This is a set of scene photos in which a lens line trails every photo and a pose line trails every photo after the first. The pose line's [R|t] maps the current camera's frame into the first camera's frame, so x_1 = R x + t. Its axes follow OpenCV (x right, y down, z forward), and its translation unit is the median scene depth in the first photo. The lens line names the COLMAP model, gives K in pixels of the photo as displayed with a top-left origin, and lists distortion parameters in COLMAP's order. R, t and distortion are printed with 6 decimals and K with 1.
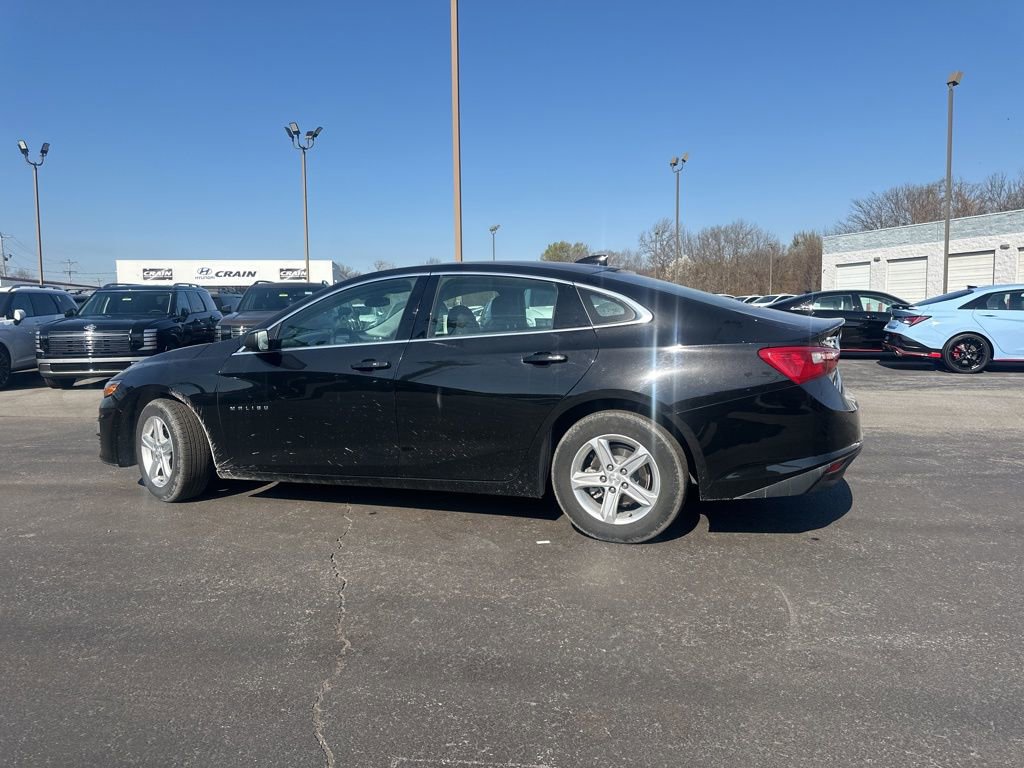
lens RADIAL K [[701.4, 0, 515.0], [0, 701.4, 383.0], [0, 0, 1]] dist [0.067847, -0.074070]
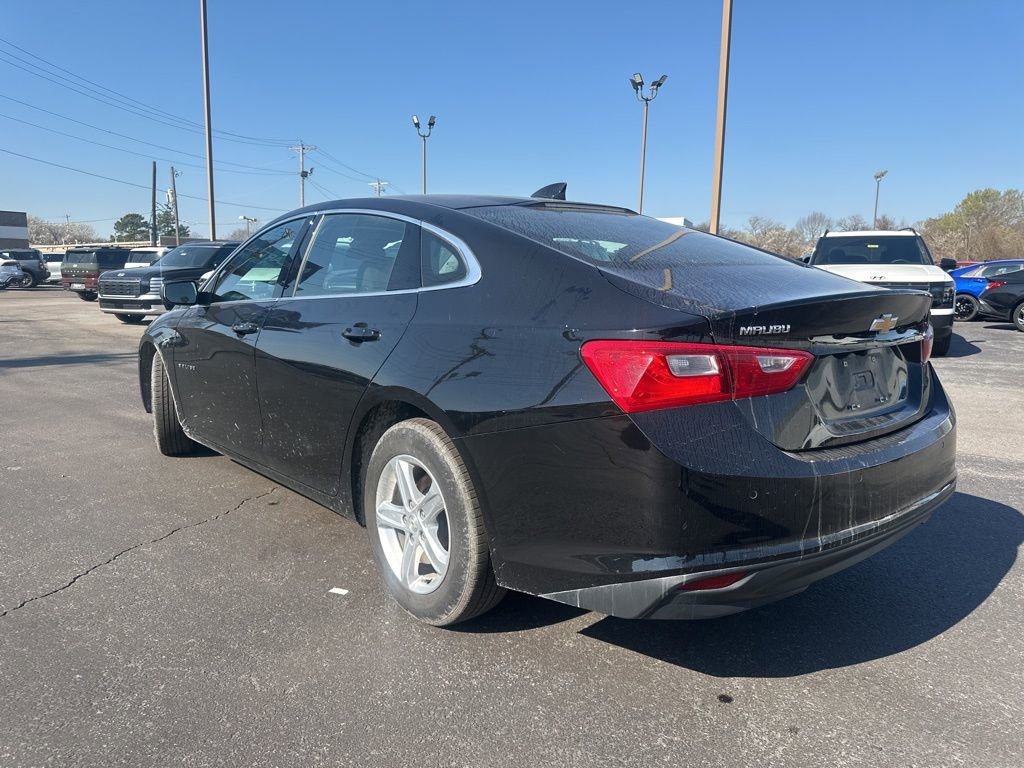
lens RADIAL K [[714.5, 0, 518.3], [0, 714.5, 385.4], [0, 0, 1]] dist [0.037021, -0.048267]
pose [[0.877614, 0.096946, -0.469463, 0.504203], [-0.069698, 0.994735, 0.075124, -0.045986], [0.474274, -0.033210, 0.879751, 0.439826]]
